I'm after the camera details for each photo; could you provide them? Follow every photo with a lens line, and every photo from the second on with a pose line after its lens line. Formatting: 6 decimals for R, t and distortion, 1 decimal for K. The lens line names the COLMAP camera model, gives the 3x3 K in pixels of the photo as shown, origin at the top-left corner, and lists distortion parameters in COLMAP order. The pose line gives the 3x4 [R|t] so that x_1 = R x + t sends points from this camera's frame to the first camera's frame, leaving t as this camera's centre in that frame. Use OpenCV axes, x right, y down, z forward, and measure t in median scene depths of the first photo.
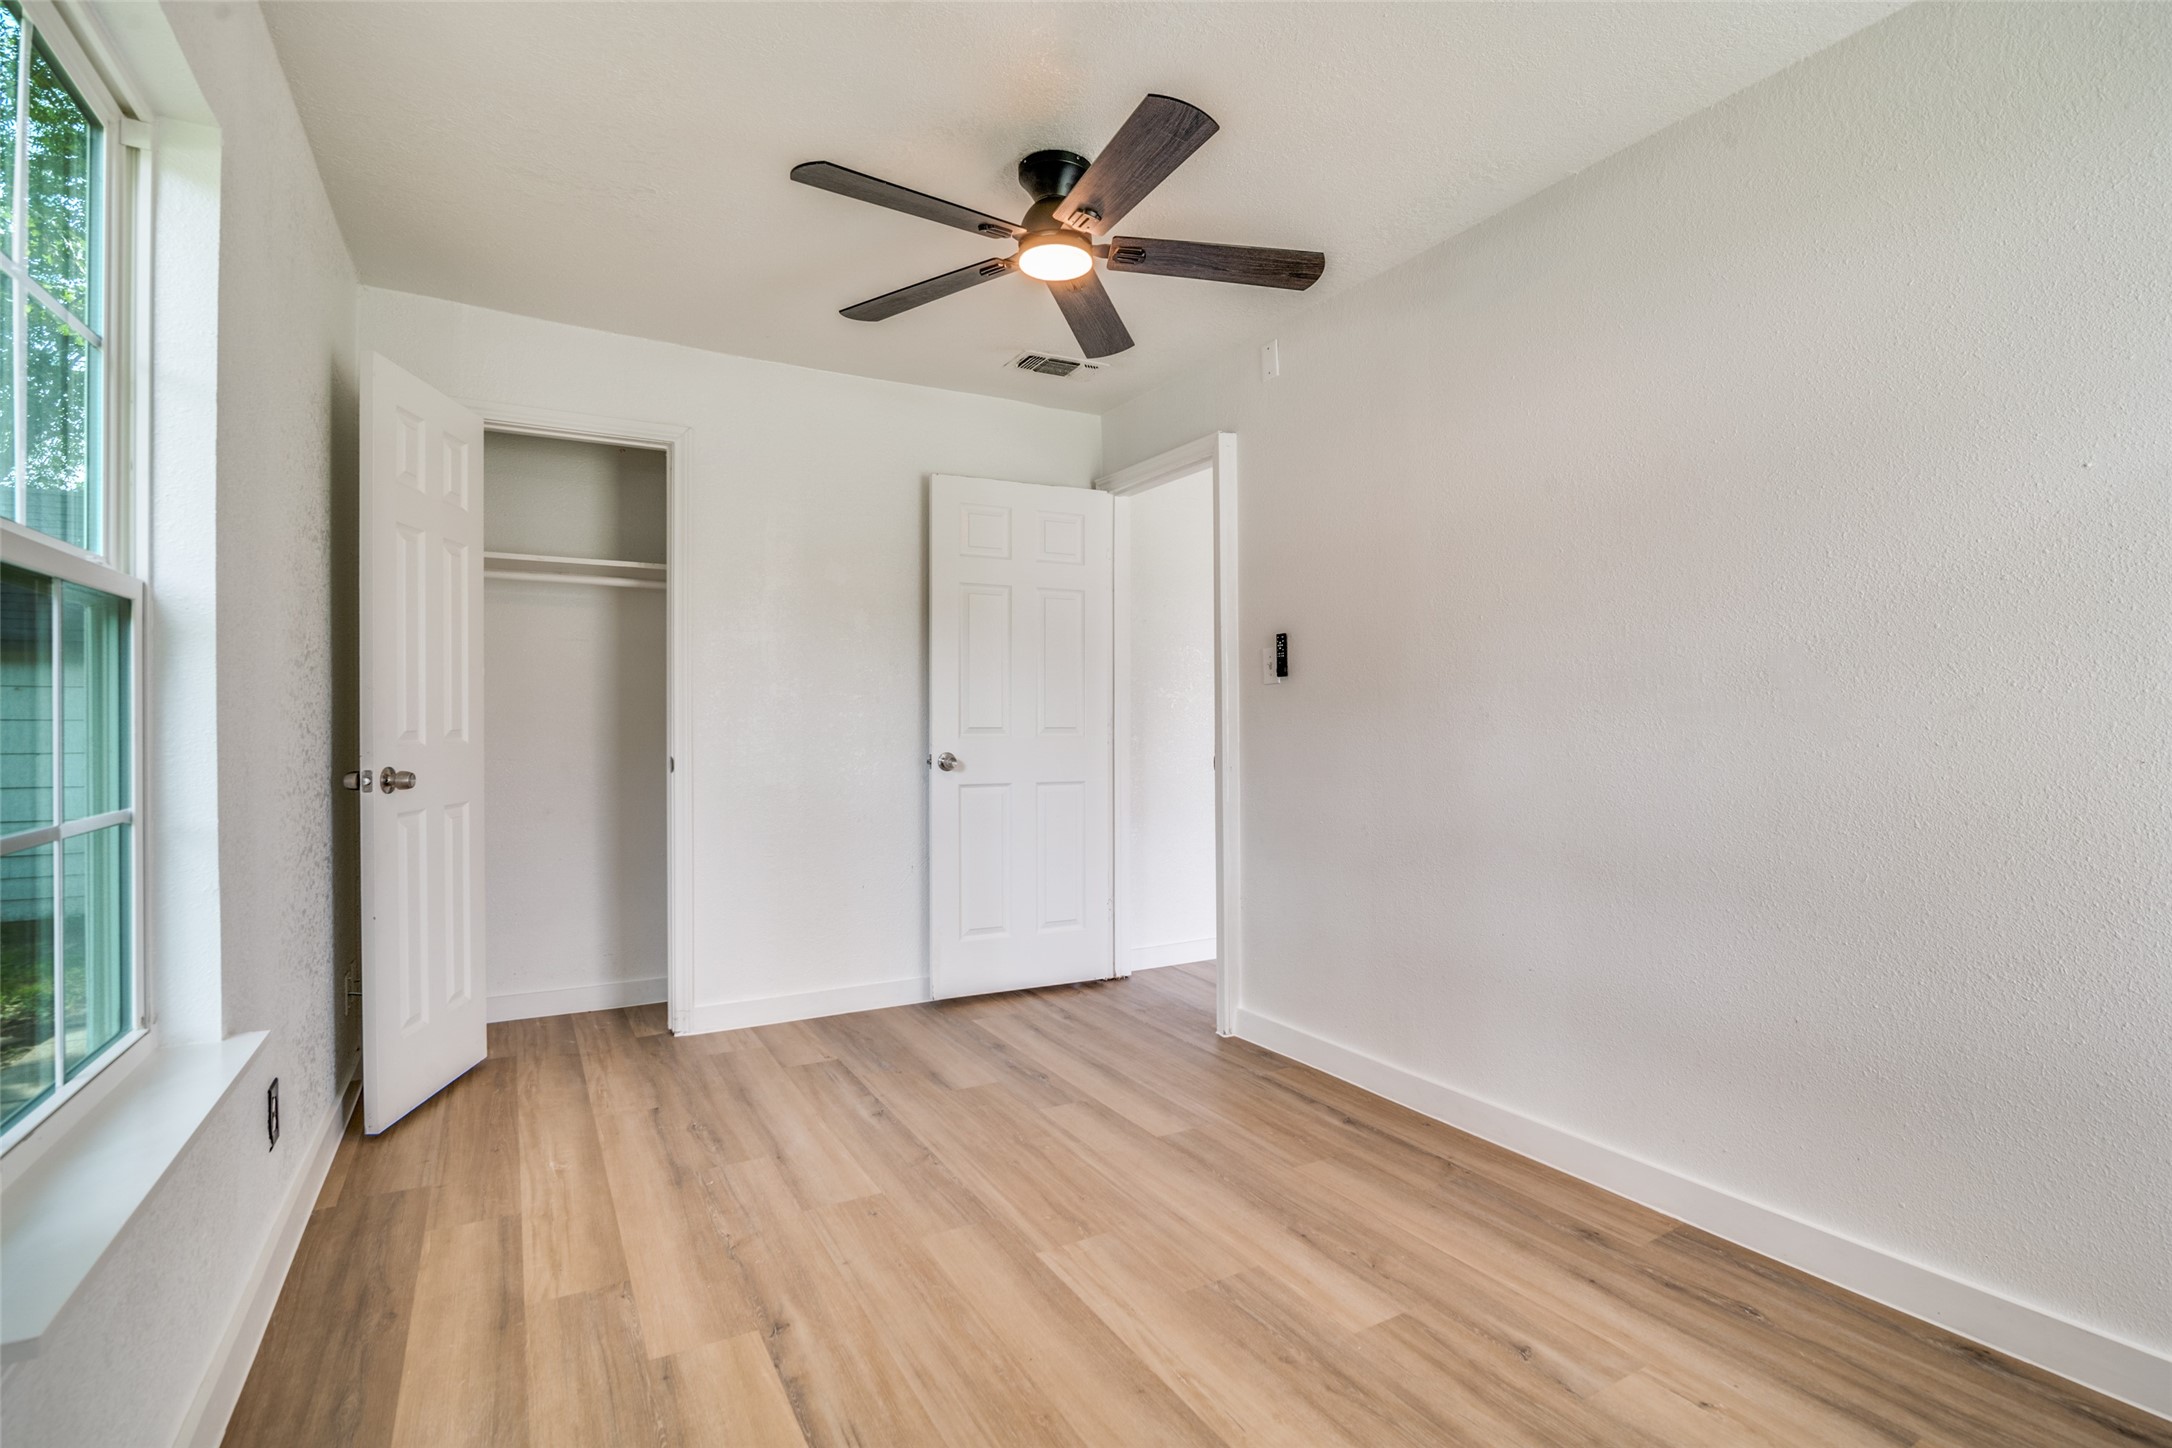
lens RADIAL K [[1006.8, 0, 1116.4], [0, 1006.8, 725.1], [0, 0, 1]] dist [-0.016132, -0.000072]
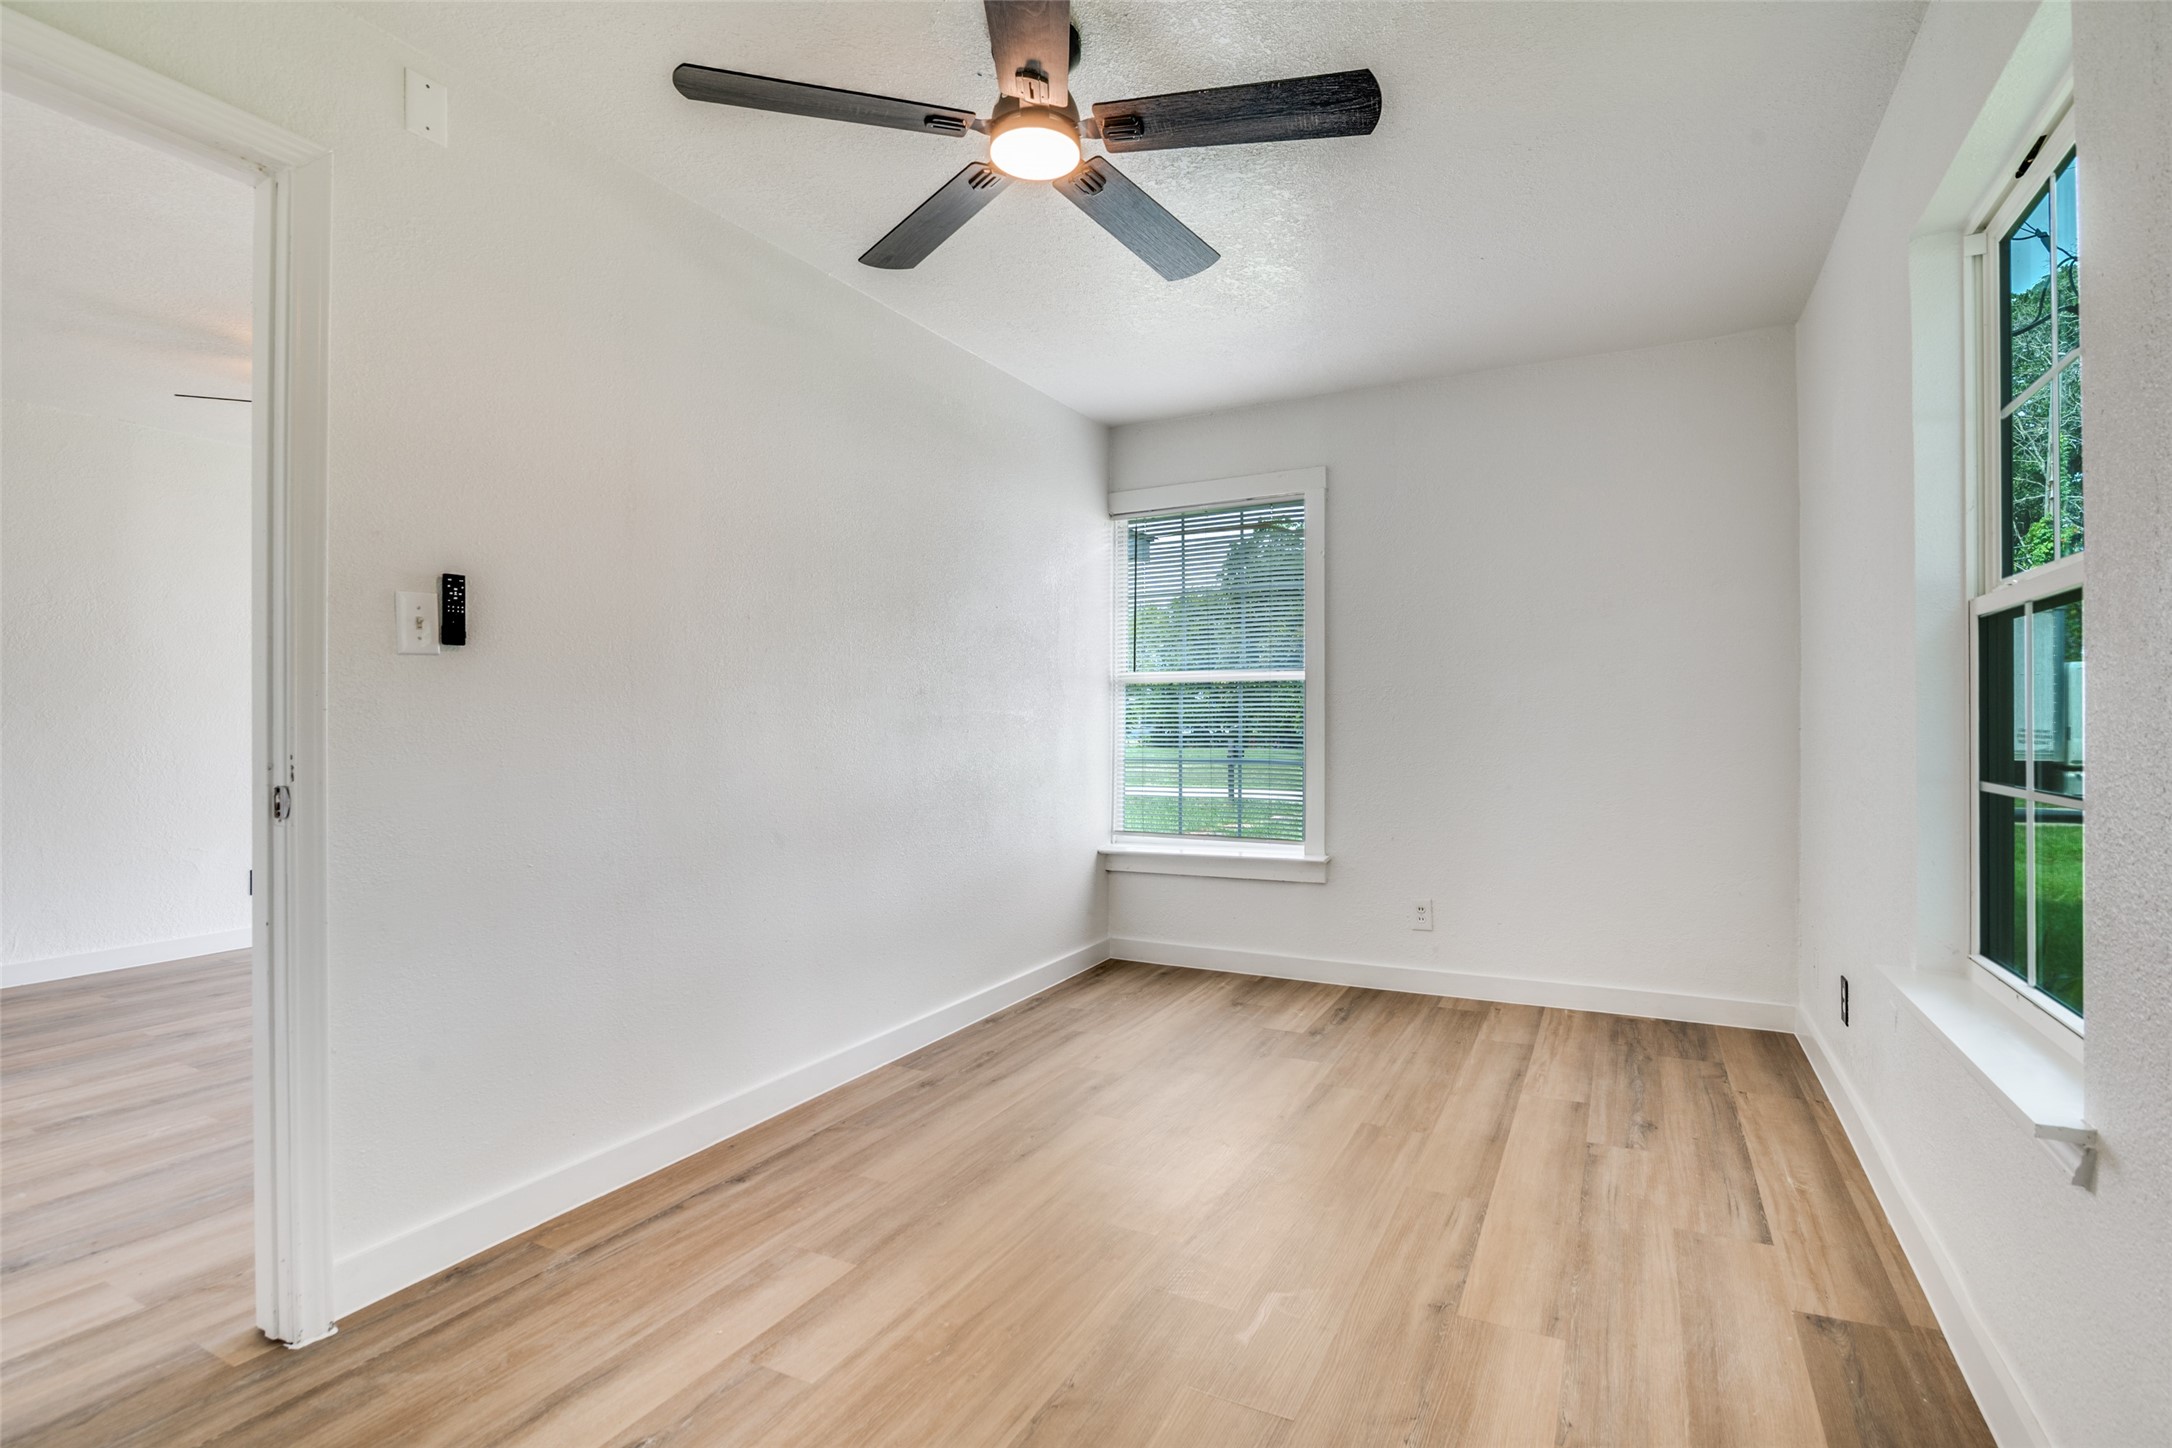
lens RADIAL K [[1015.6, 0, 1090.3], [0, 1015.6, 718.6], [0, 0, 1]] dist [-0.014996, 0.000190]
pose [[-0.510277, 0.006155, 0.859988, -0.905159], [0.006281, 0.999974, -0.003430, 0.001699], [-0.859987, 0.003651, -0.510302, 1.582737]]
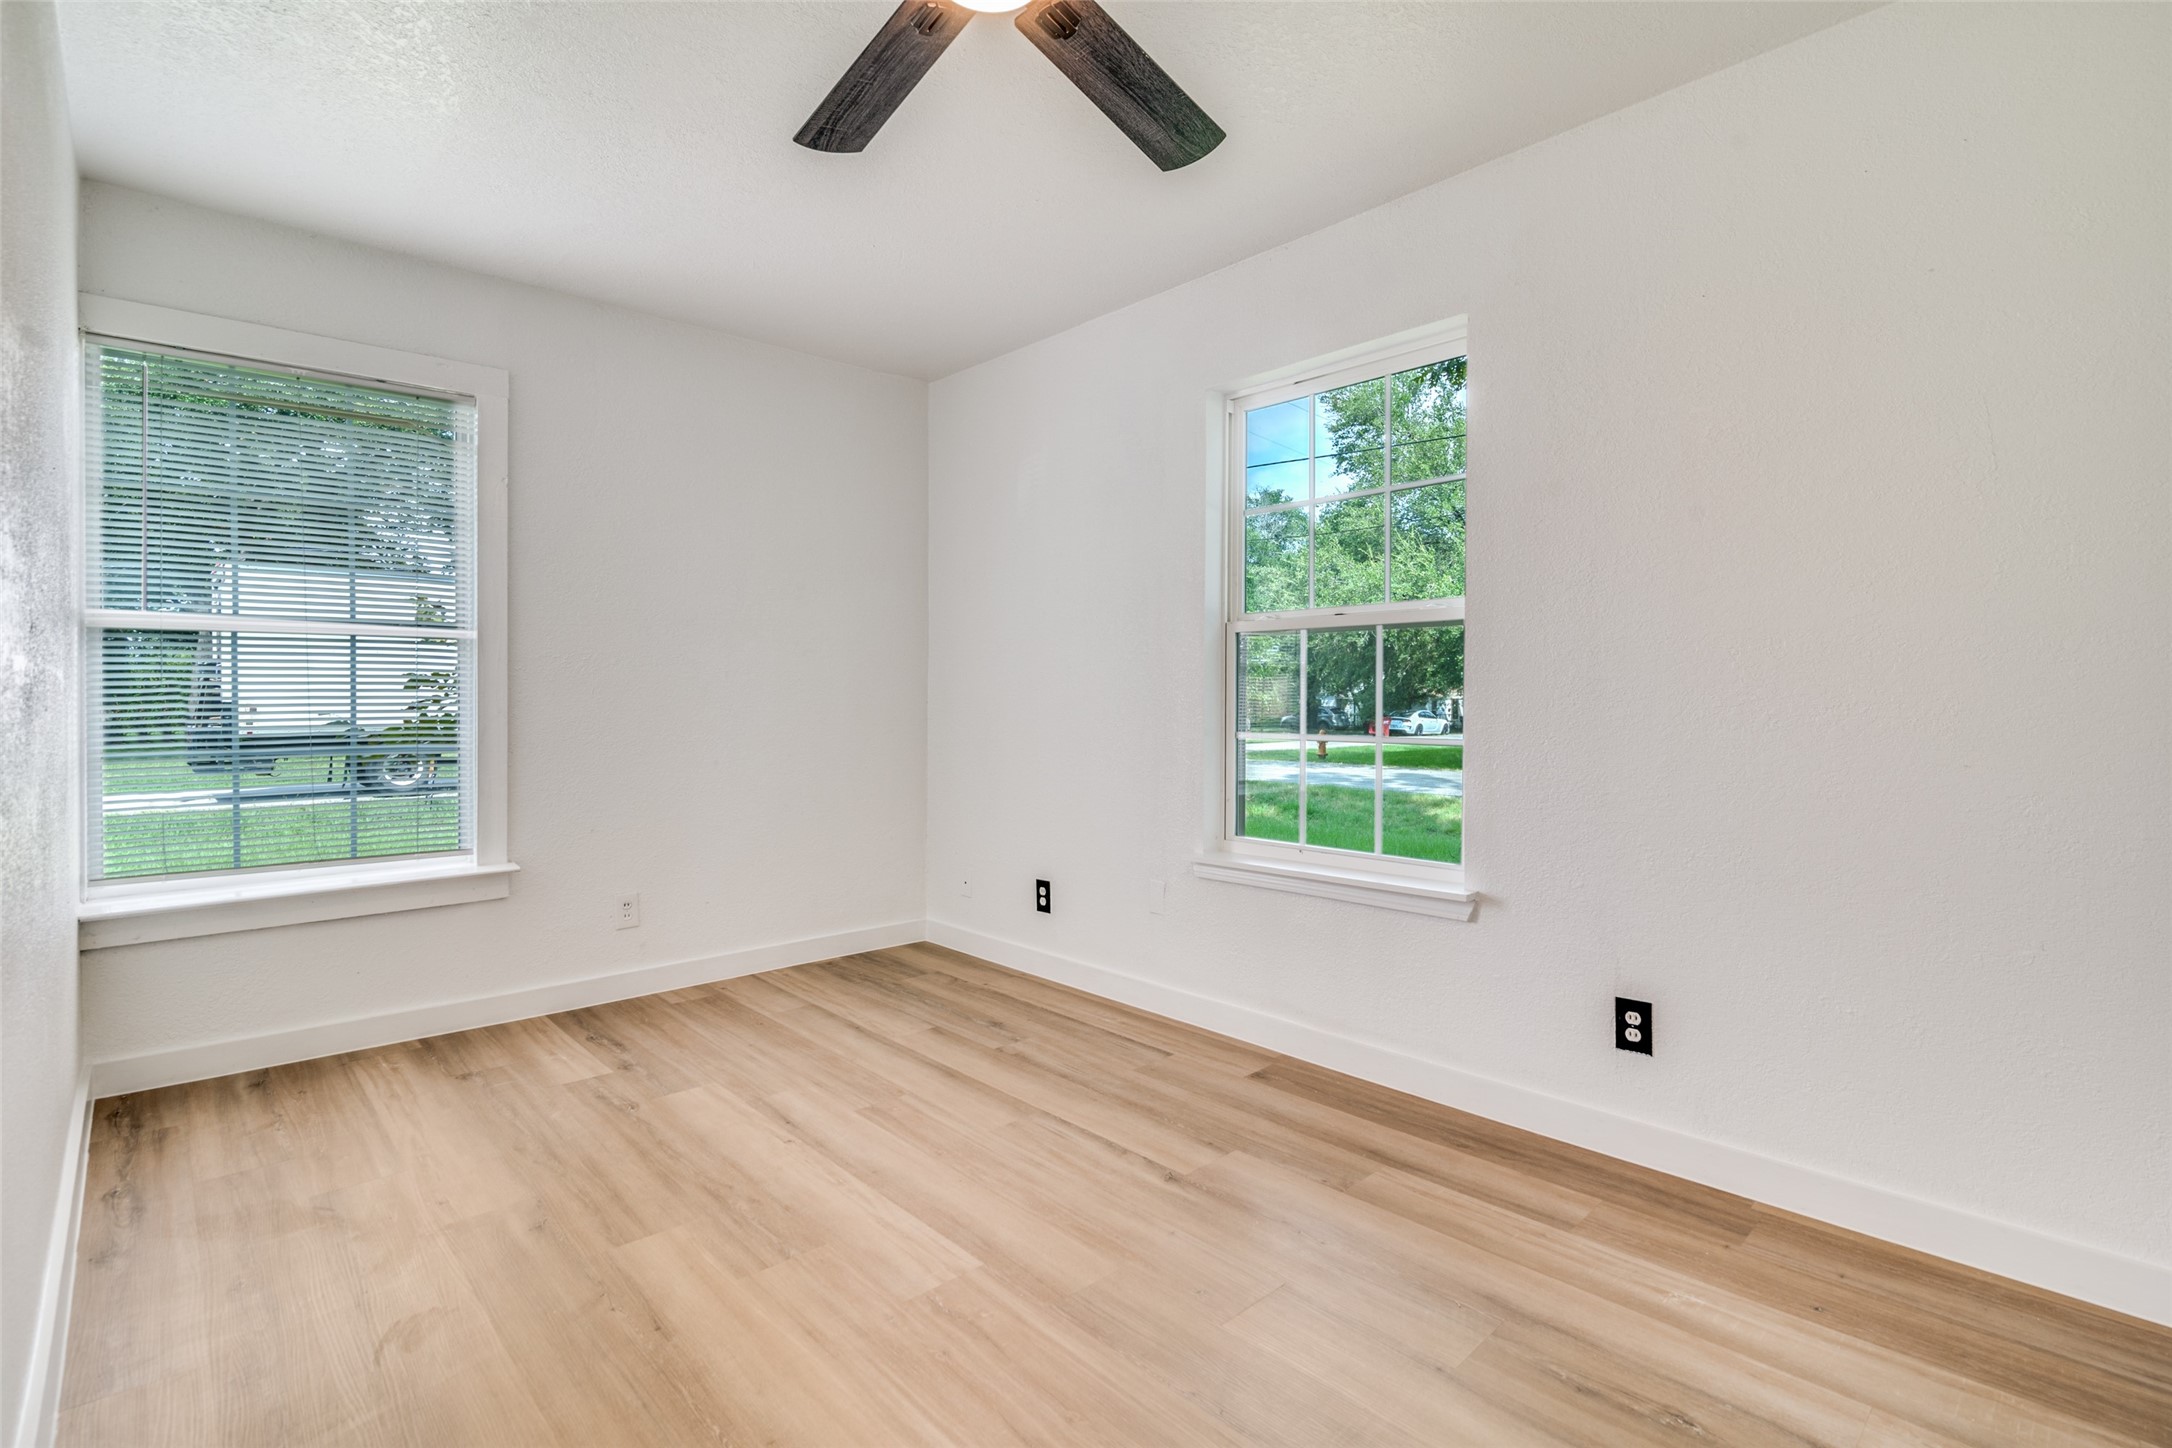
lens RADIAL K [[1024.6, 0, 1086.0], [0, 1024.6, 724.0], [0, 0, 1]] dist [-0.015604, 0.000275]
pose [[-0.980846, 0.004879, -0.194724, 0.007528], [-0.000646, 0.999599, 0.028303, 0.004846], [0.194784, 0.027887, -0.980450, 1.903713]]
